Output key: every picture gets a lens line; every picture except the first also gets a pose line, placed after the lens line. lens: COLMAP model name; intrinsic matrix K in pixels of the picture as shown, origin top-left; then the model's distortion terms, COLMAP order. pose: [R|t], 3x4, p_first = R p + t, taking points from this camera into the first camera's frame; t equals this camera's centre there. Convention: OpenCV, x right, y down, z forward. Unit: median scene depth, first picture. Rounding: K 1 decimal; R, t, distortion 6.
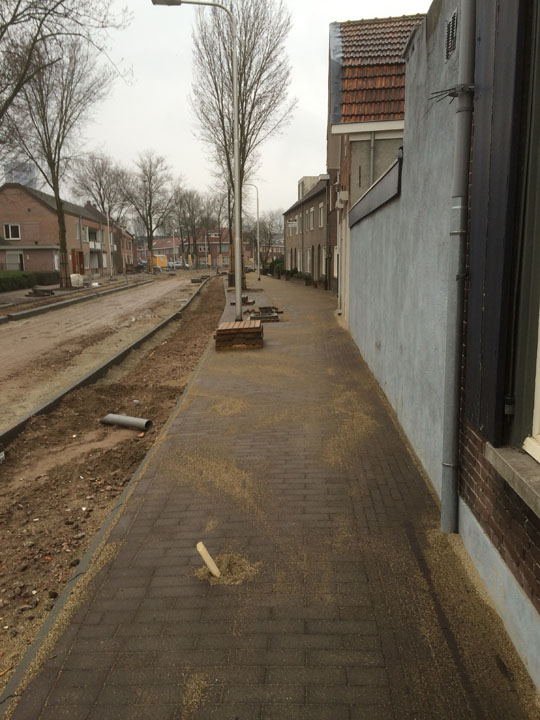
lens RADIAL K [[615.0, 0, 264.5], [0, 615.0, 358.8], [0, 0, 1]] dist [0.076545, -0.075254]
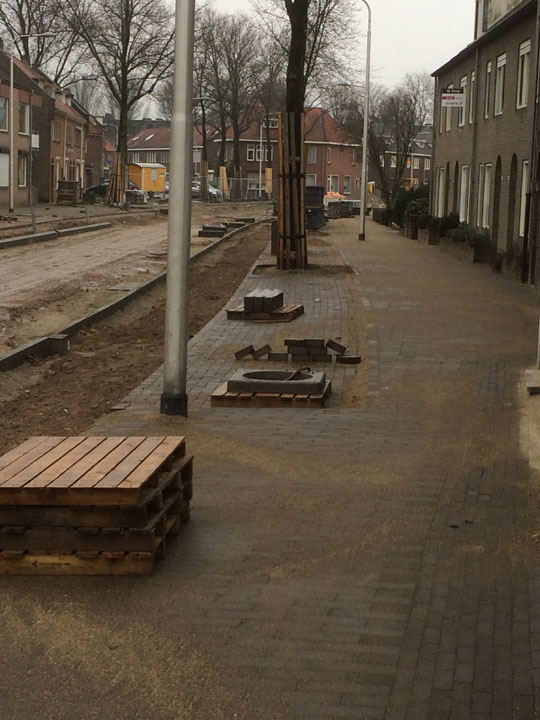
lens RADIAL K [[1407.0, 0, 270.0], [0, 1407.0, 360.0], [0, 0, 1]] dist [0.042632, -0.093230]
pose [[0.993964, 0.060895, -0.091258, 0.019087], [-0.063986, 0.997459, -0.031330, -0.019242], [0.089118, 0.036981, 0.995334, 0.108111]]
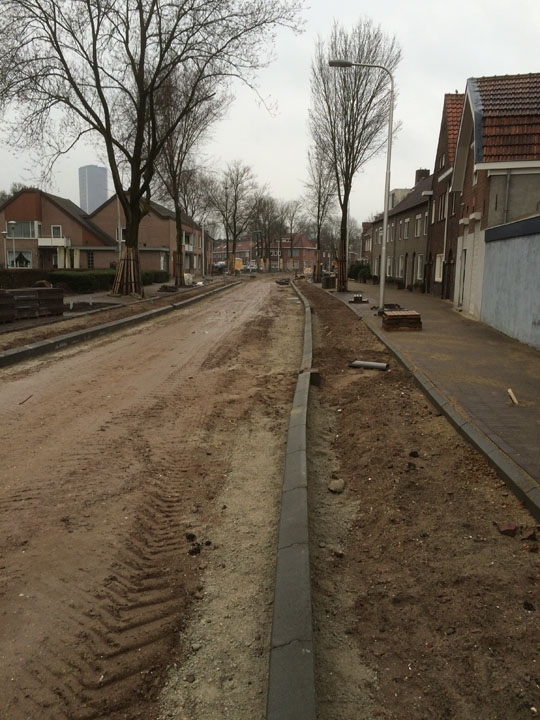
lens RADIAL K [[615.0, 0, 264.5], [0, 615.0, 358.8], [0, 0, 1]] dist [0.076545, -0.075254]
pose [[0.995419, 0.040129, -0.086779, -0.051183], [-0.040767, 0.999153, -0.005593, 0.015174], [0.086481, 0.009105, 0.996212, -0.085072]]
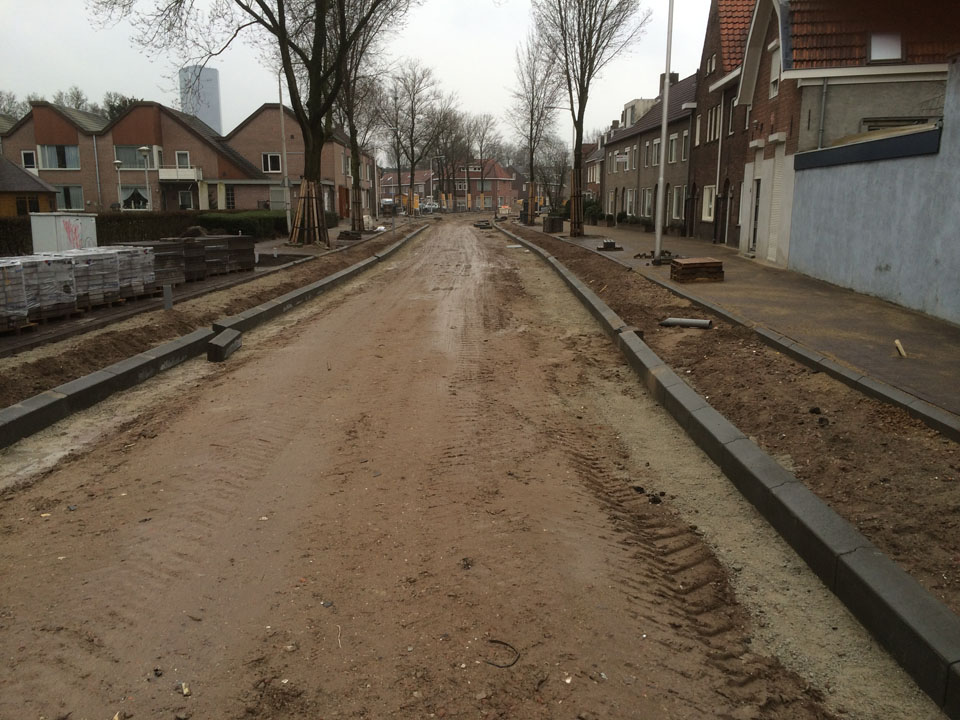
lens RADIAL K [[820.0, 0, 478.1], [0, 820.0, 371.3], [0, 0, 1]] dist [0.076545, -0.075254]
pose [[0.999041, 0.023332, -0.037043, -0.086025], [-0.021678, 0.998776, 0.044460, 0.019688], [0.038035, -0.043614, 0.998324, -0.110357]]
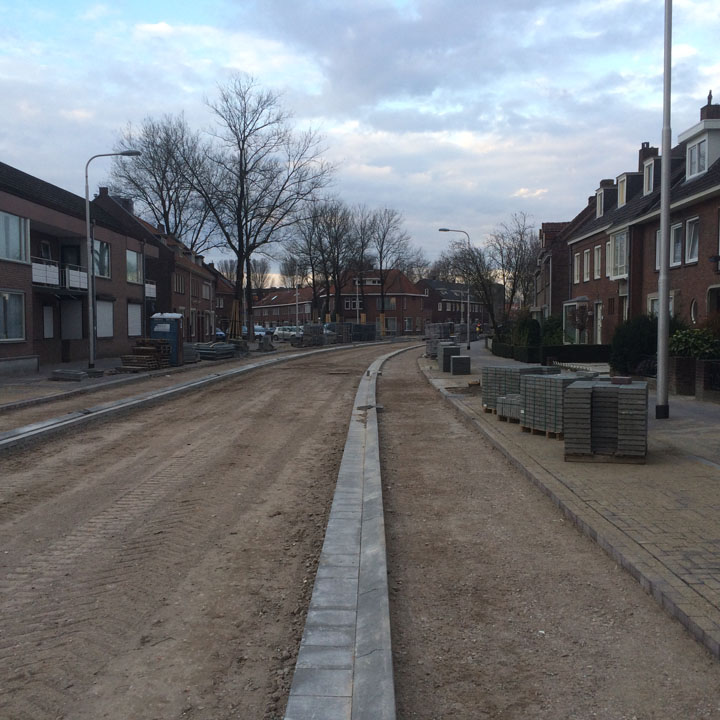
lens RADIAL K [[804.2, 0, 360.0], [0, 804.2, 360.0], [0, 0, 1]] dist [0.073250, 0.000782]
pose [[0.996533, 0.013954, -0.082020, -0.080637], [-0.023381, 0.993076, -0.115121, -0.110272], [0.079845, 0.116640, 0.989960, 0.715288]]
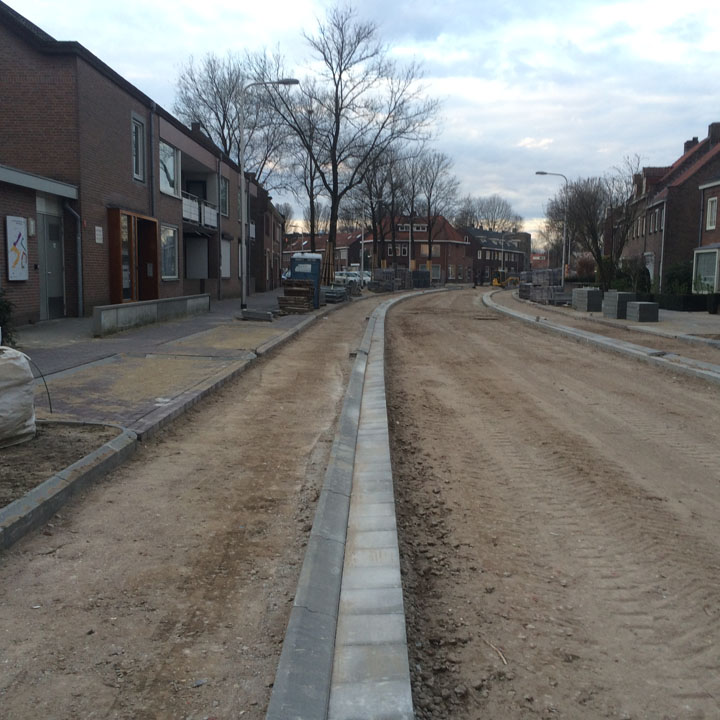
lens RADIAL K [[798.7, 0, 360.0], [0, 798.7, 360.0], [0, 0, 1]] dist [0.019209, 0.007965]
pose [[0.996172, 0.036334, -0.079509, -0.189969], [-0.040428, 0.997906, -0.050494, -0.107285], [0.077508, 0.053515, 0.995554, 0.735025]]
